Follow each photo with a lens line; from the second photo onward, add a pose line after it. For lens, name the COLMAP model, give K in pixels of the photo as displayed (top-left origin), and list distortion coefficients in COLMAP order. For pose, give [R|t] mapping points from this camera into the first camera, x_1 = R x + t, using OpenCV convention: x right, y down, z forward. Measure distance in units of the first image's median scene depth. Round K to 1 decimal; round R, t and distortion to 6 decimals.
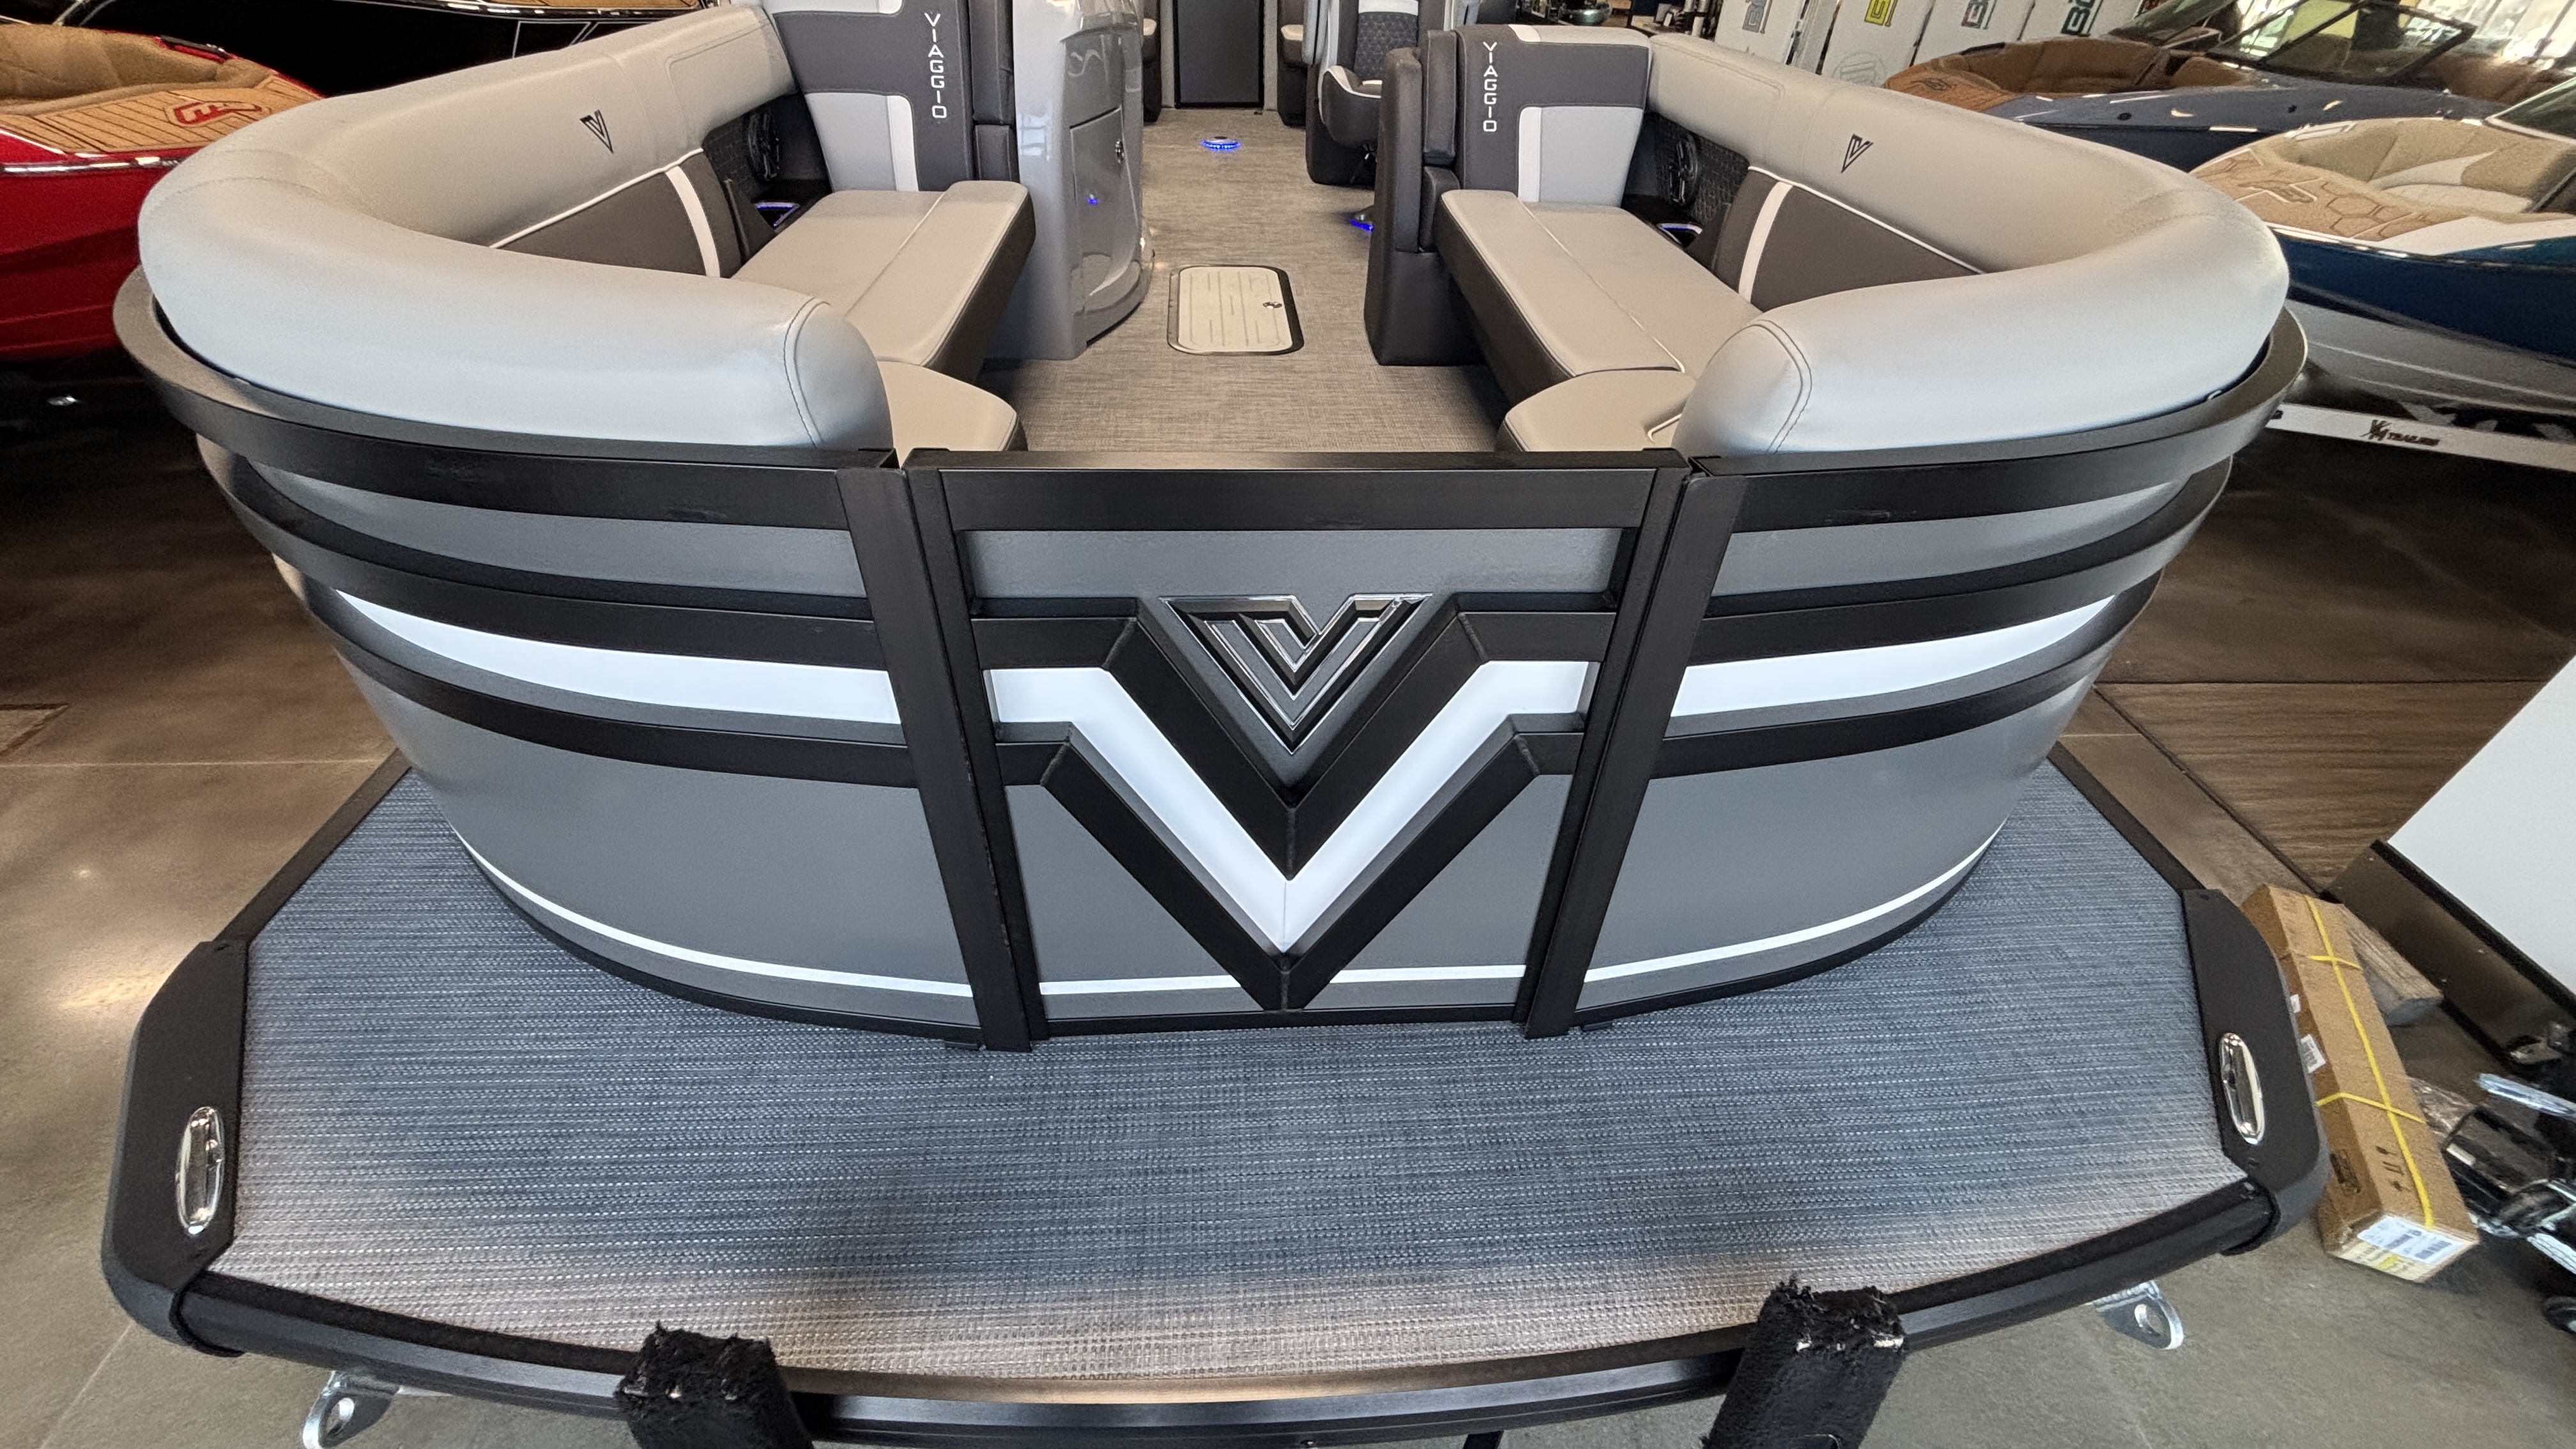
lens RADIAL K [[1032.0, 0, 1285.5], [0, 1032.0, 716.5], [0, 0, 1]] dist [-0.001115, -0.000150]
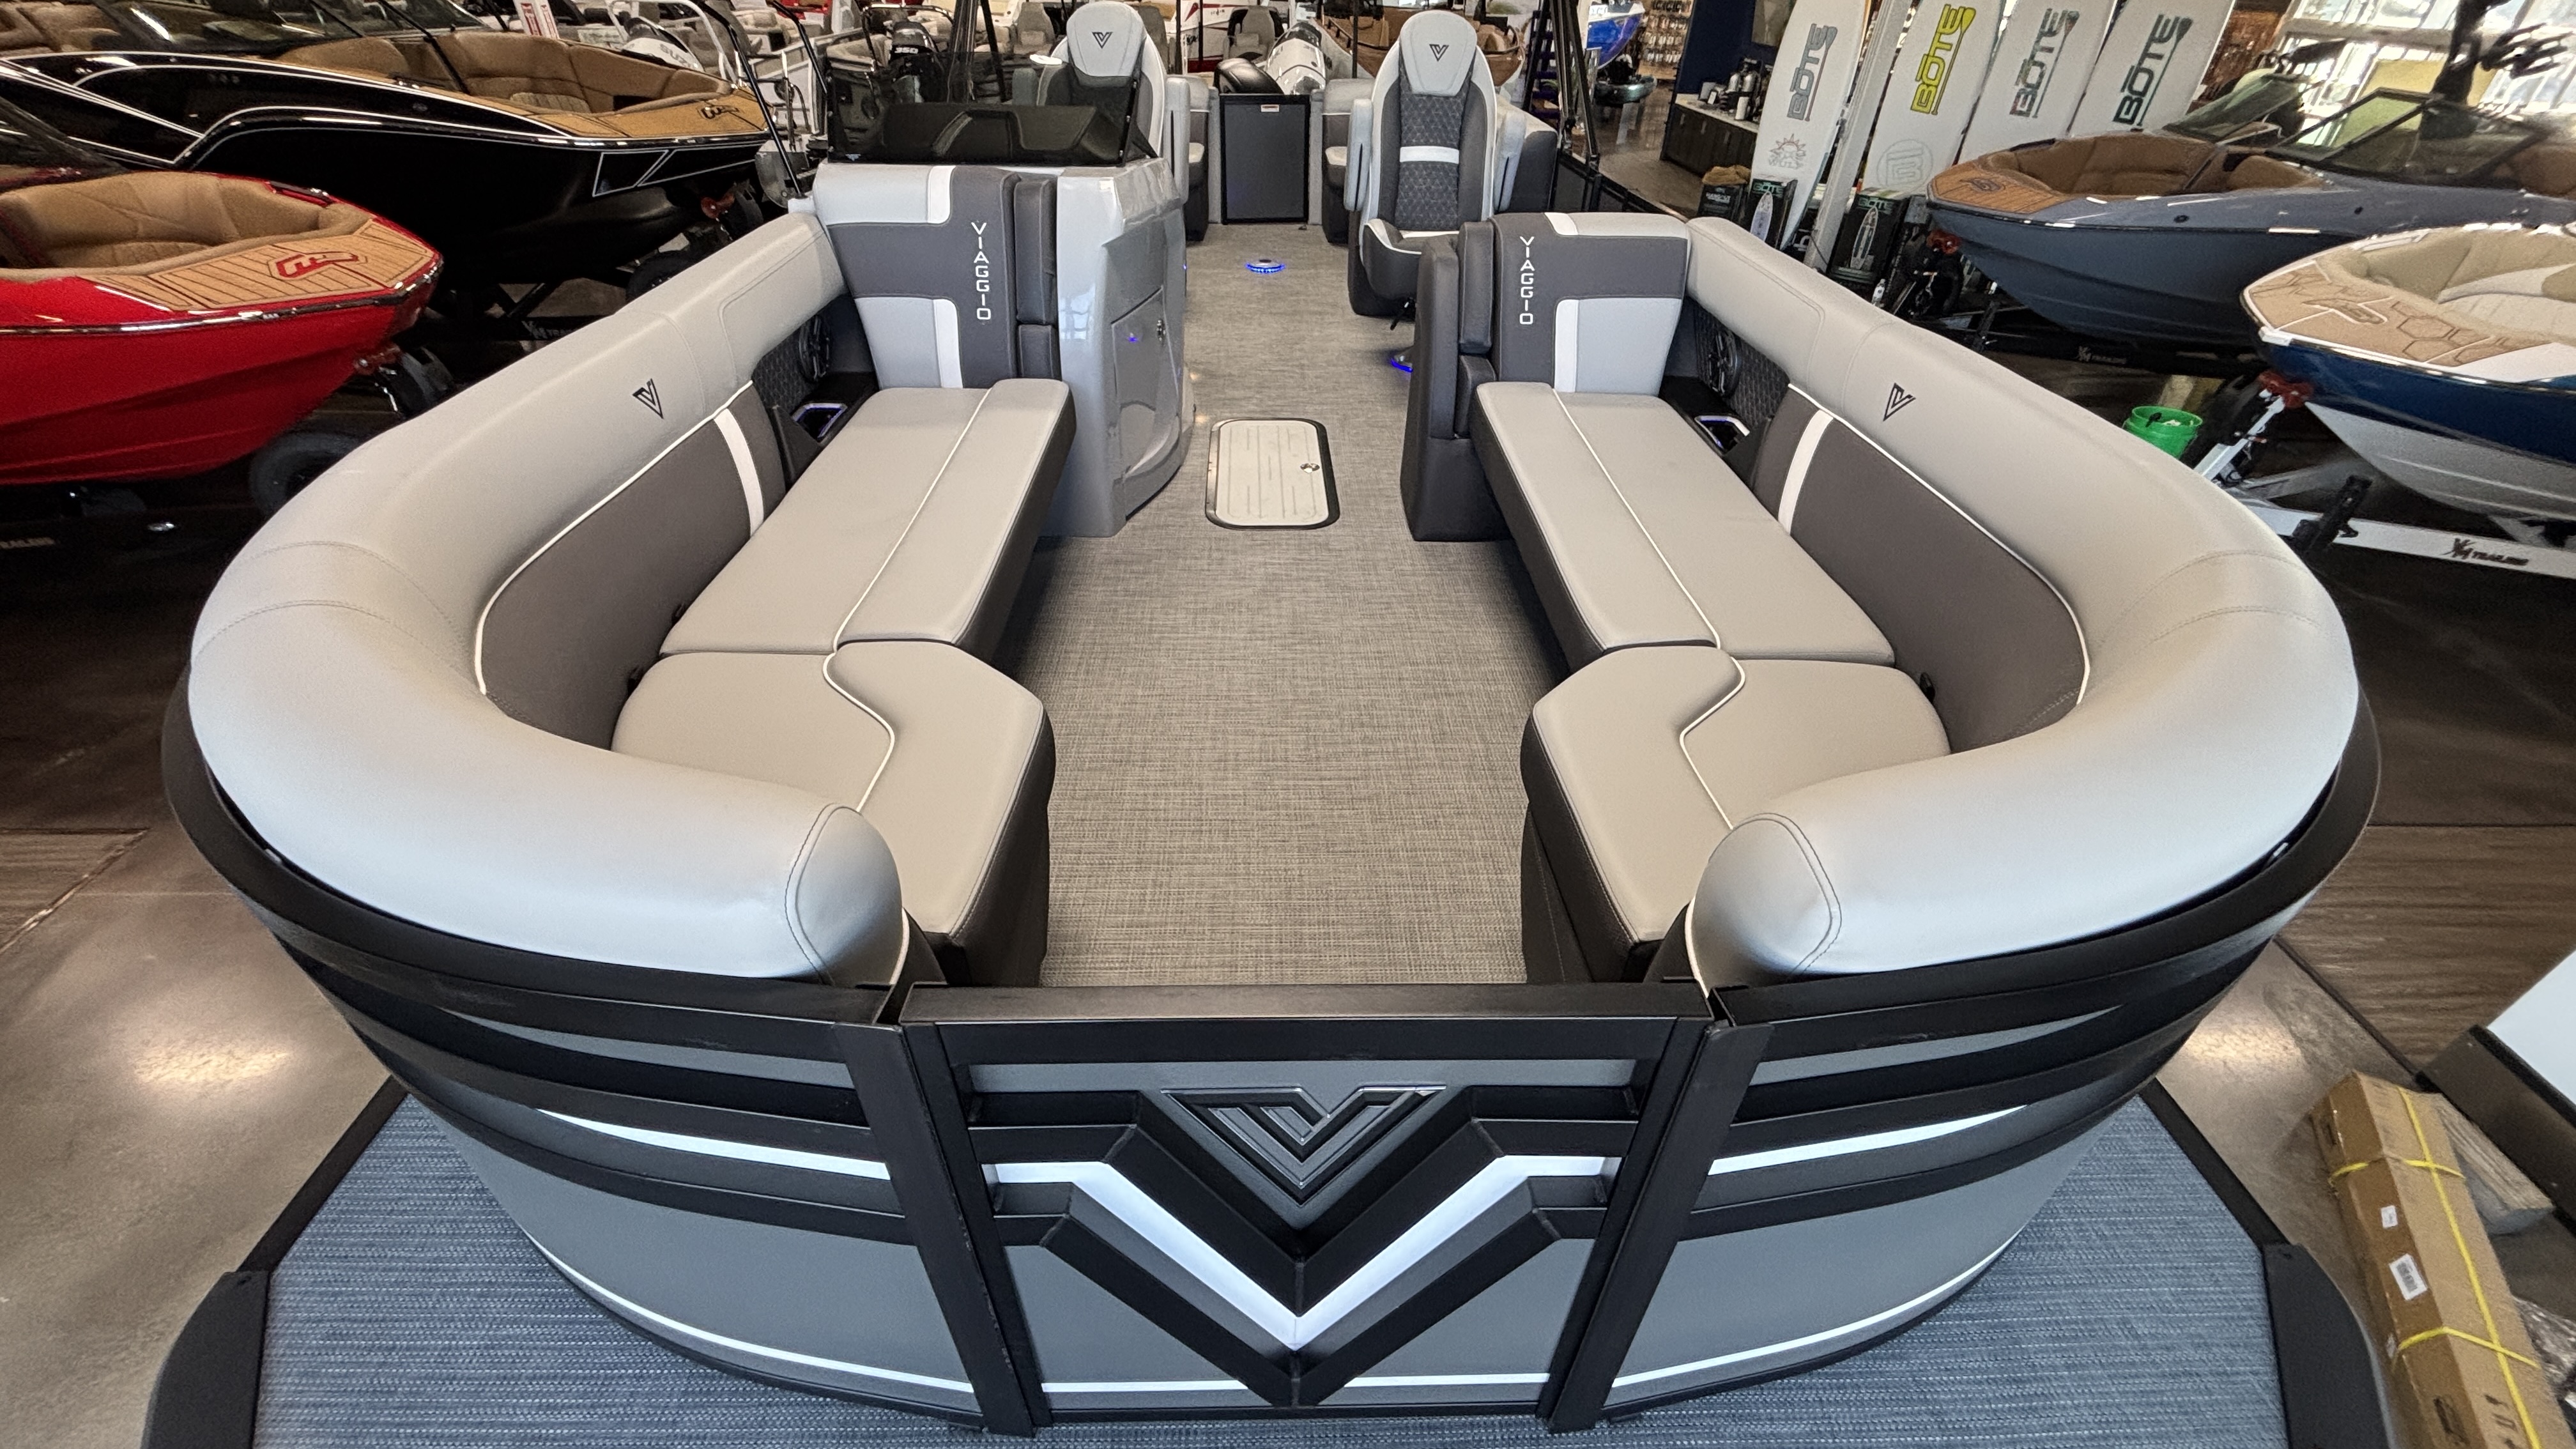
lens RADIAL K [[1032.0, 0, 1286.0], [0, 1032.0, 729.9], [0, 0, 1]] dist [-0.001115, -0.000150]
pose [[0.999131, 0.010496, -0.040331, 0.015007], [-0.012187, 0.999047, -0.041909, -0.207824], [0.039852, 0.042365, 0.998307, 0.008825]]
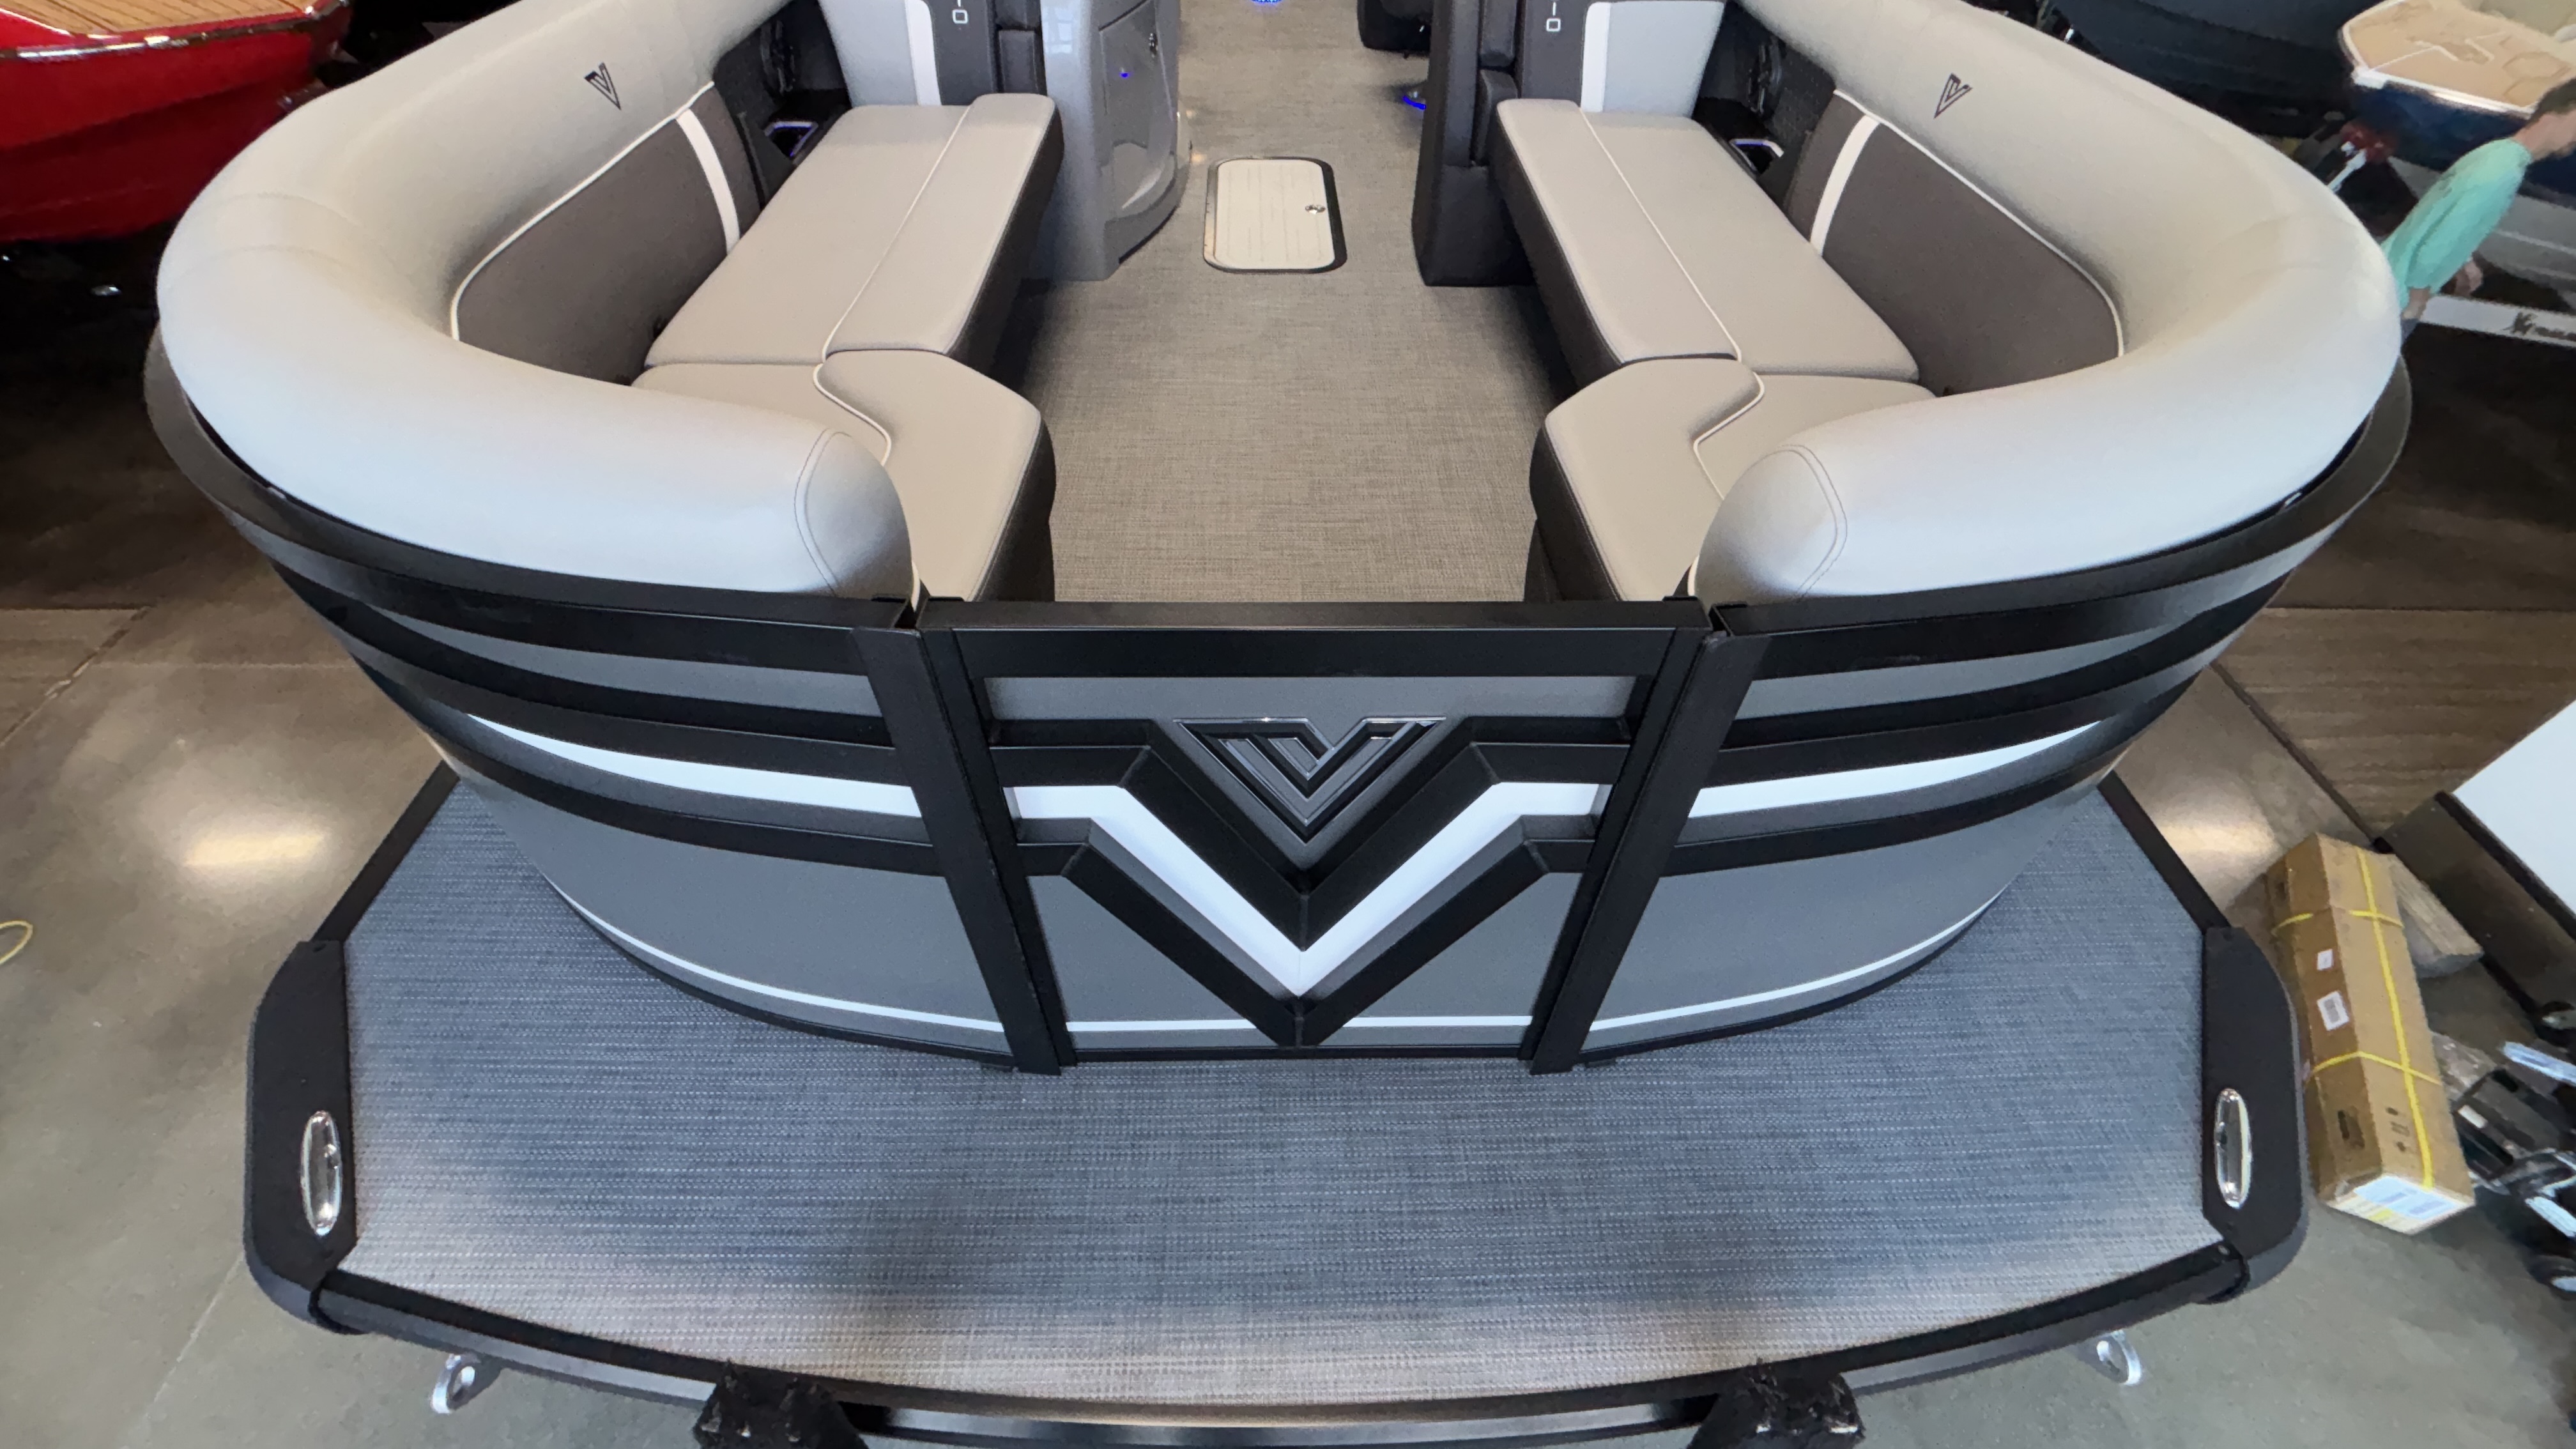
lens RADIAL K [[1032.0, 0, 1285.8], [0, 1032.0, 721.9], [0, 0, 1]] dist [-0.001115, -0.000150]
pose [[0.999050, 0.019816, -0.038822, 0.013525], [-0.014492, 0.991023, 0.132904, -0.124163], [0.041107, -0.132215, 0.990368, 0.002105]]
